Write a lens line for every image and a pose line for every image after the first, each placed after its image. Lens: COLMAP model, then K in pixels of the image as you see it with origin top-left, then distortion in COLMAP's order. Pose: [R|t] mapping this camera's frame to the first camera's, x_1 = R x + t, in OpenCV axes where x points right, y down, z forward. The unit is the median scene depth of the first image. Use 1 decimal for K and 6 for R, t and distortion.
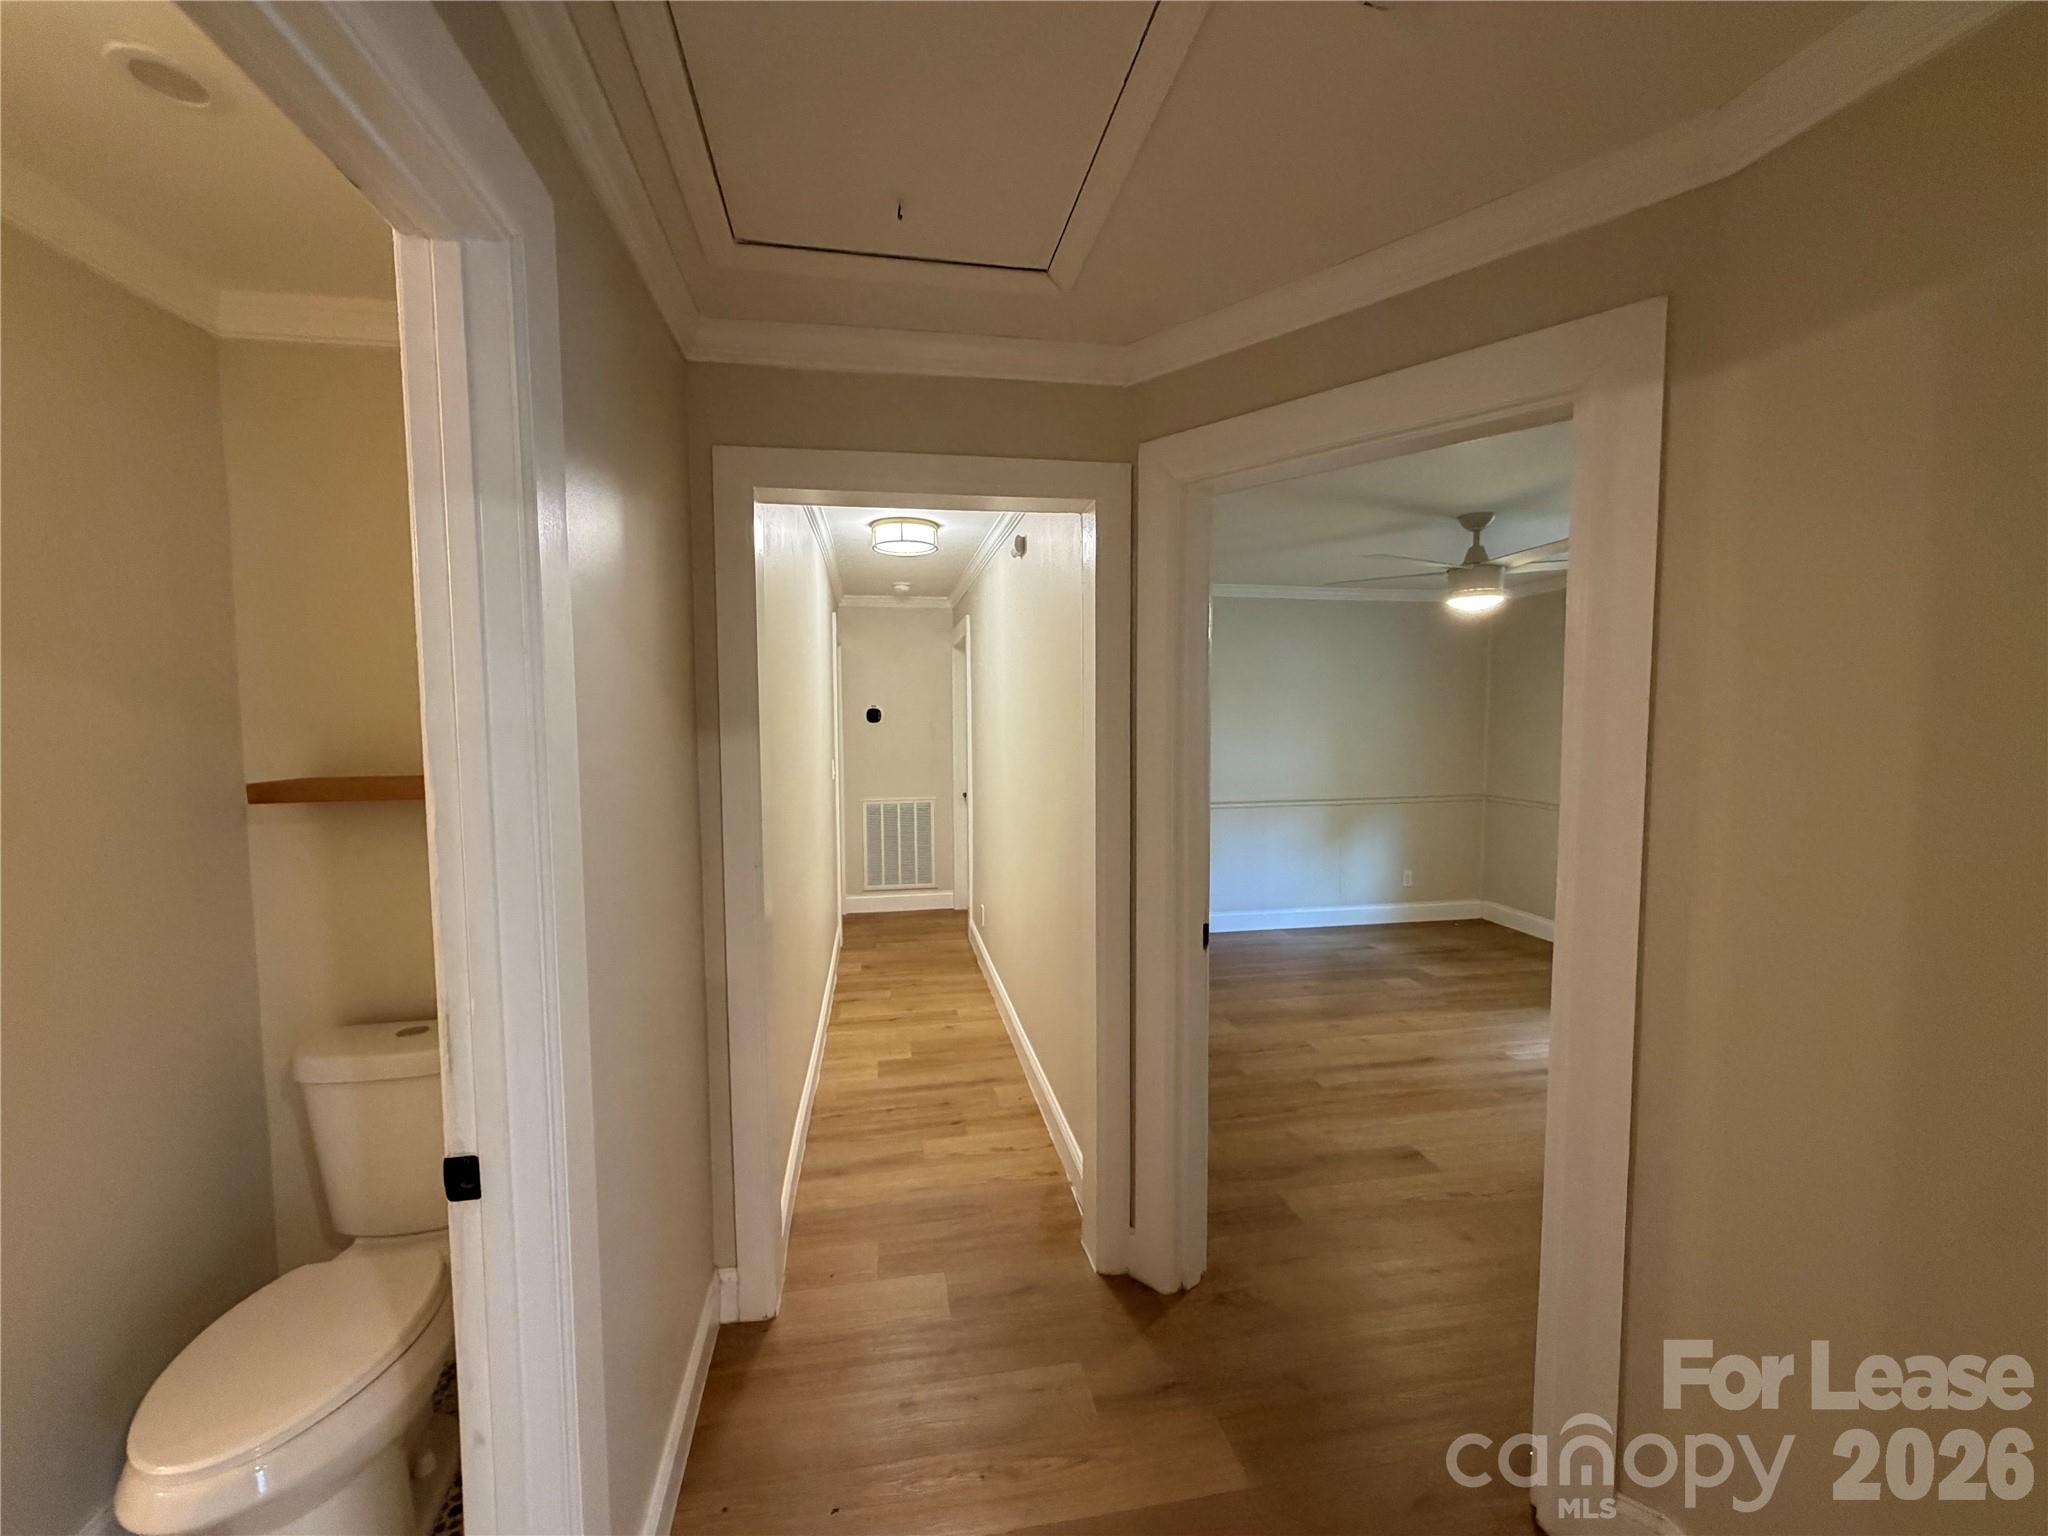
lens RADIAL K [[826.3, 0, 1017.8], [0, 826.3, 759.0], [0, 0, 1]] dist [0.001188, -0.000449]
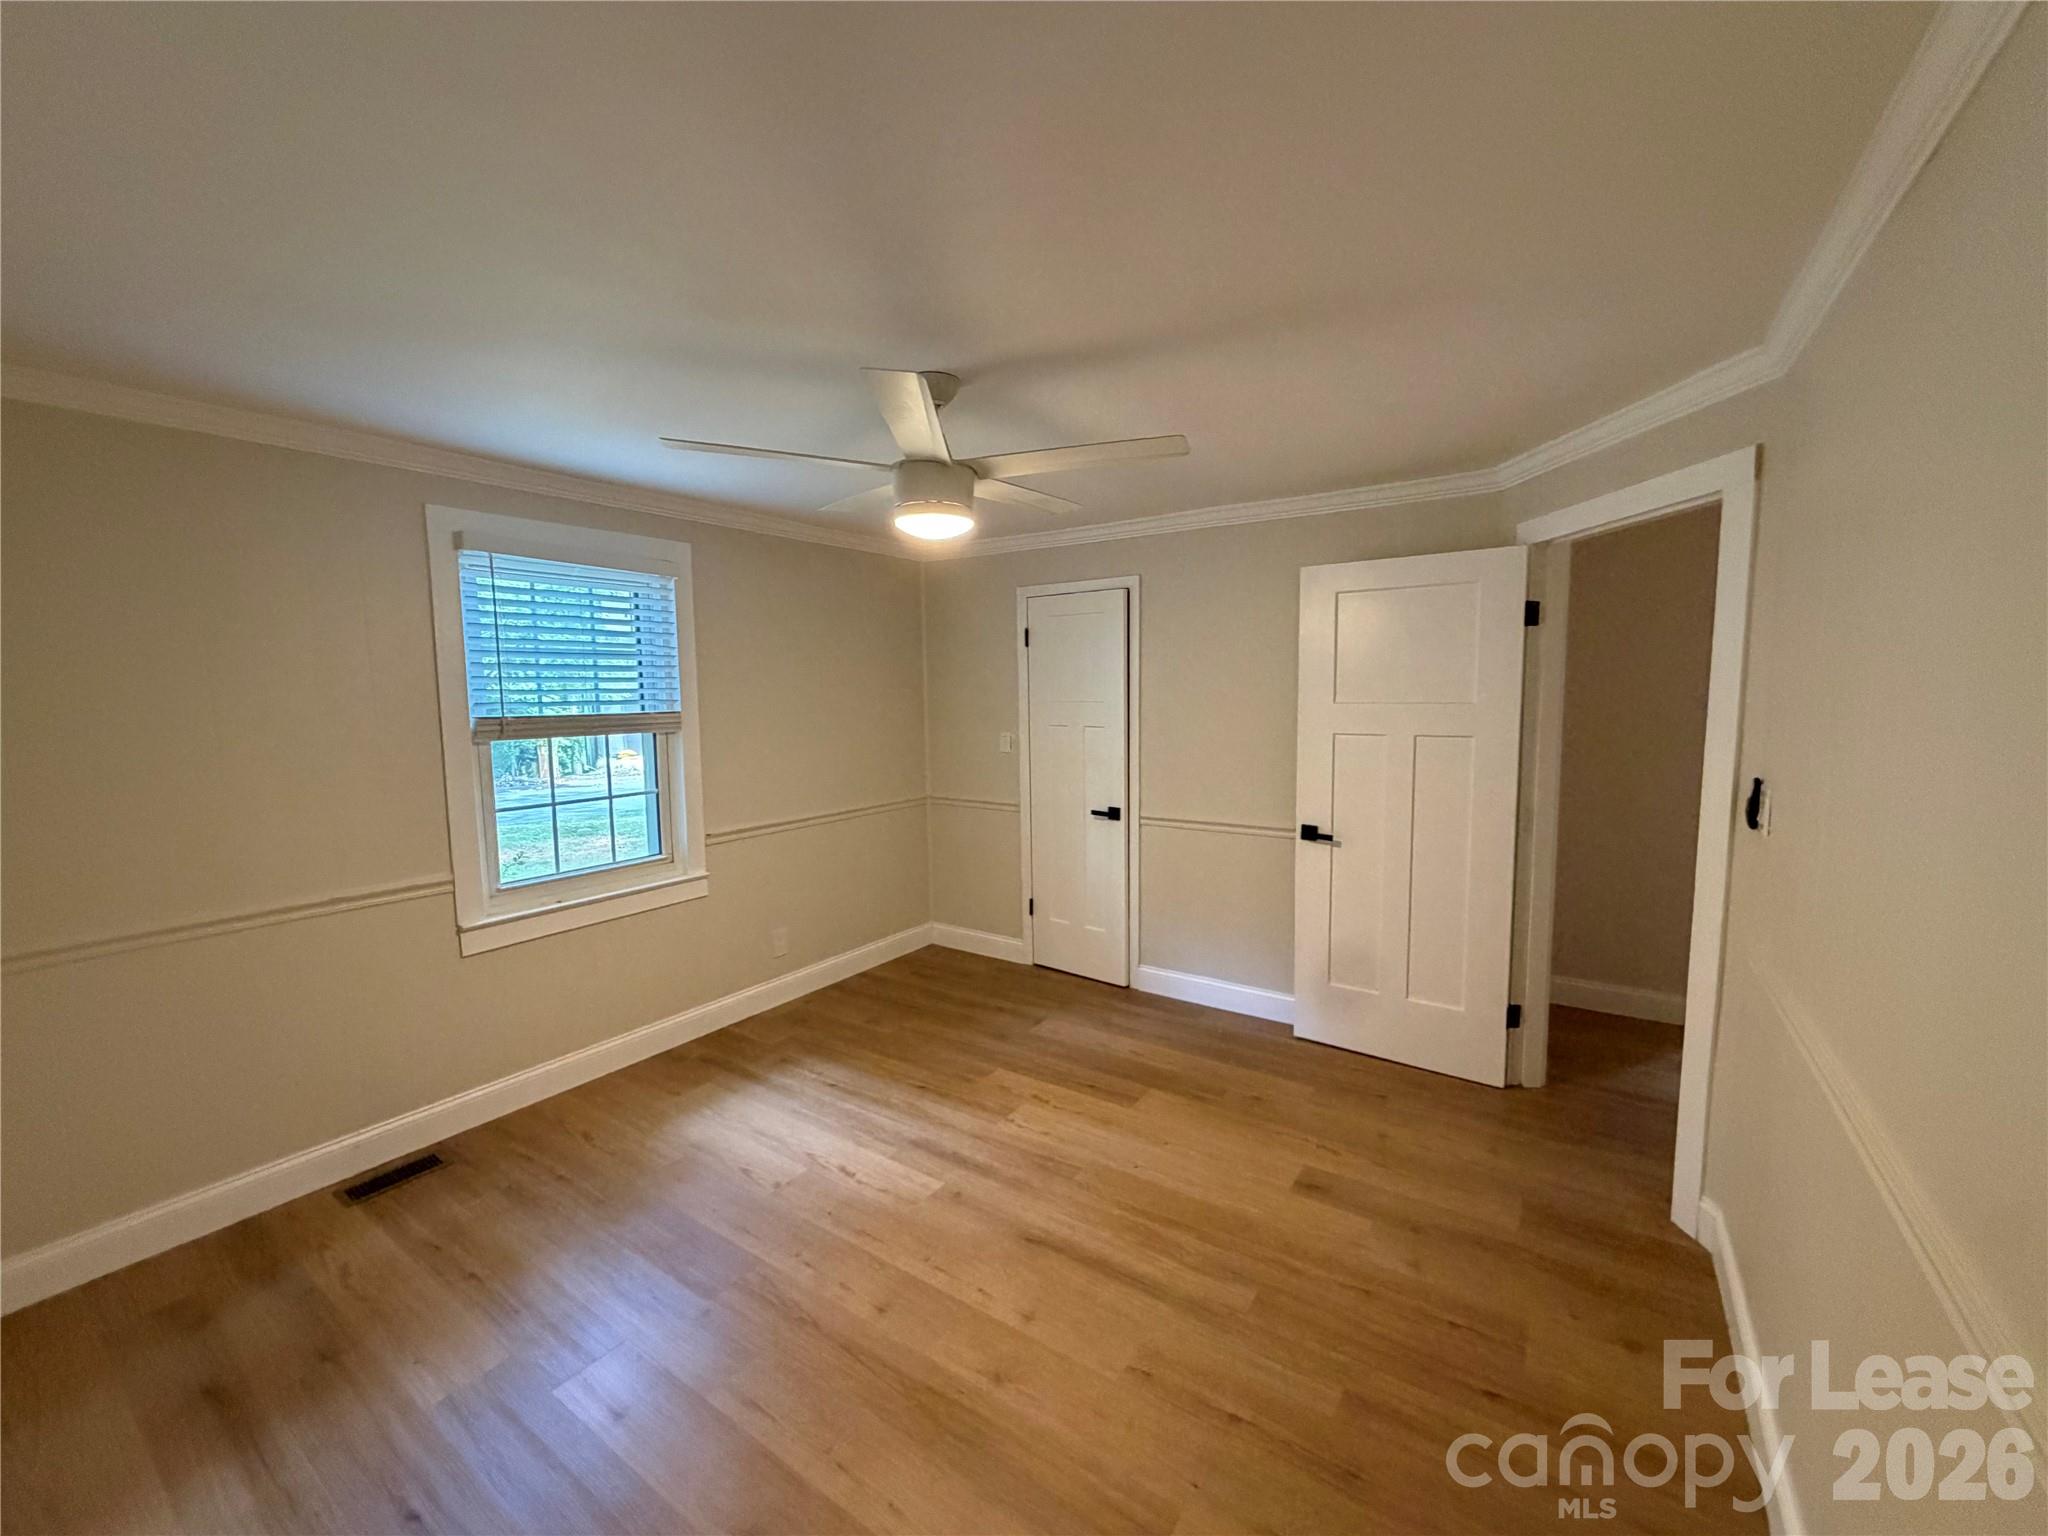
lens RADIAL K [[826.3, 0, 1033.8], [0, 826.3, 756.2], [0, 0, 1]] dist [0.001188, -0.000449]
pose [[-0.708338, -0.046874, 0.704316, 0.063135], [0.065544, 0.989114, 0.131747, -0.095107], [-0.702824, 0.139485, -0.697555, 1.434642]]
